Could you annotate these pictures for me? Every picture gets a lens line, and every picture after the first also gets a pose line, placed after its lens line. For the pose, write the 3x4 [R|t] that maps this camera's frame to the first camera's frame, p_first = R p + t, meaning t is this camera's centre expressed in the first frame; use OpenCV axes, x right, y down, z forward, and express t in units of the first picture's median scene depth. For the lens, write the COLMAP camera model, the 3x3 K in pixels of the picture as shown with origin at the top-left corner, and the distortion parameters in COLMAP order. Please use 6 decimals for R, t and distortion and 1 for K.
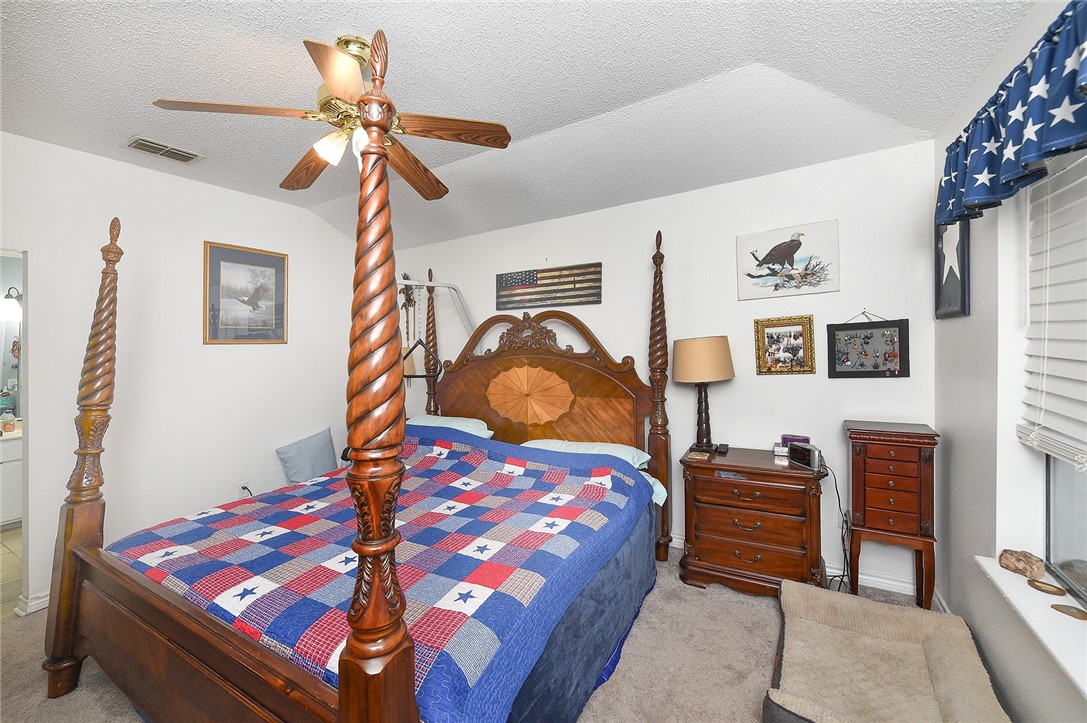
lens RADIAL K [[445.1, 0, 534.1], [0, 445.1, 332.2], [0, 0, 1]] dist [0.014558, -0.000213]
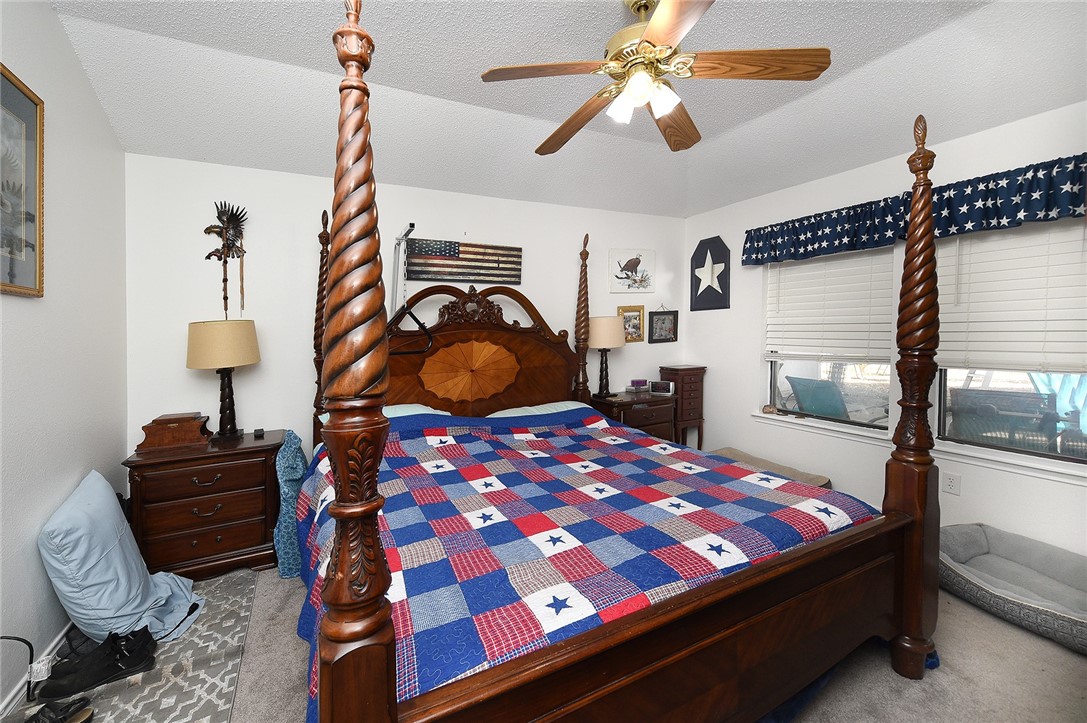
lens RADIAL K [[445.1, 0, 534.1], [0, 445.1, 332.2], [0, 0, 1]] dist [0.014558, -0.000213]
pose [[0.528776, 0.017073, 0.848590, -0.822649], [-0.016777, 0.999813, -0.009661, 0.068921], [-0.848596, -0.009128, 0.528963, 0.399715]]
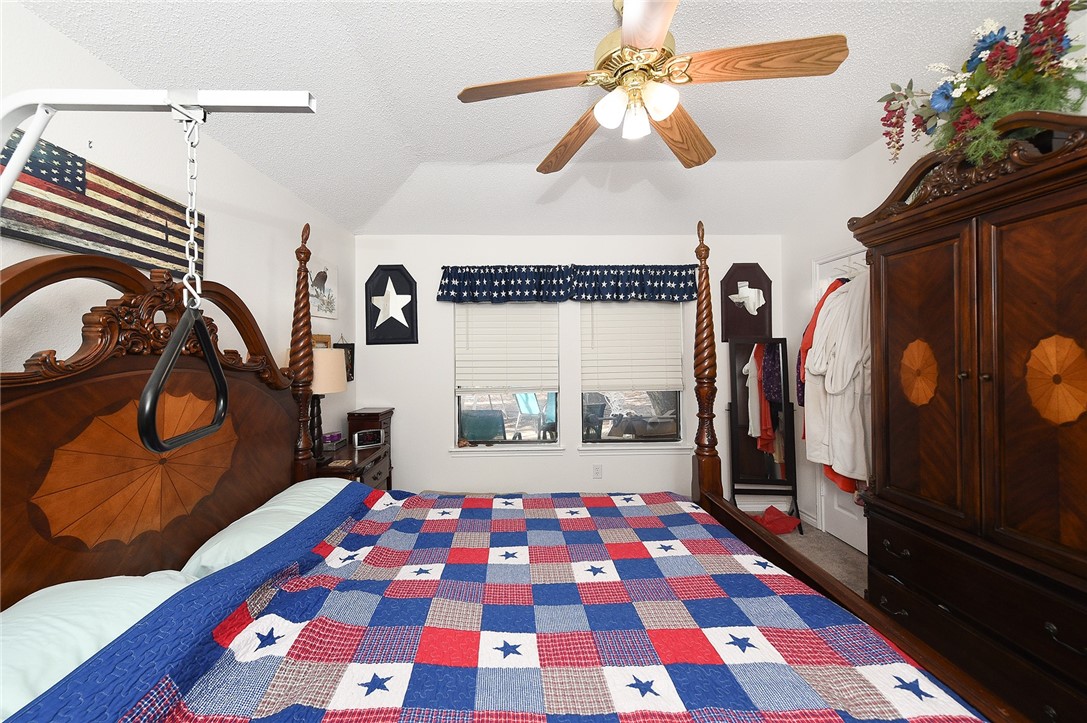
lens RADIAL K [[441.5, 0, 531.5], [0, 441.5, 361.2], [0, 0, 1]] dist [-0.000226, -0.000299]
pose [[-0.531183, 0.032697, 0.846626, -0.613519], [0.012705, 0.999450, -0.030628, 0.066580], [-0.847162, -0.005513, -0.531306, 0.990128]]
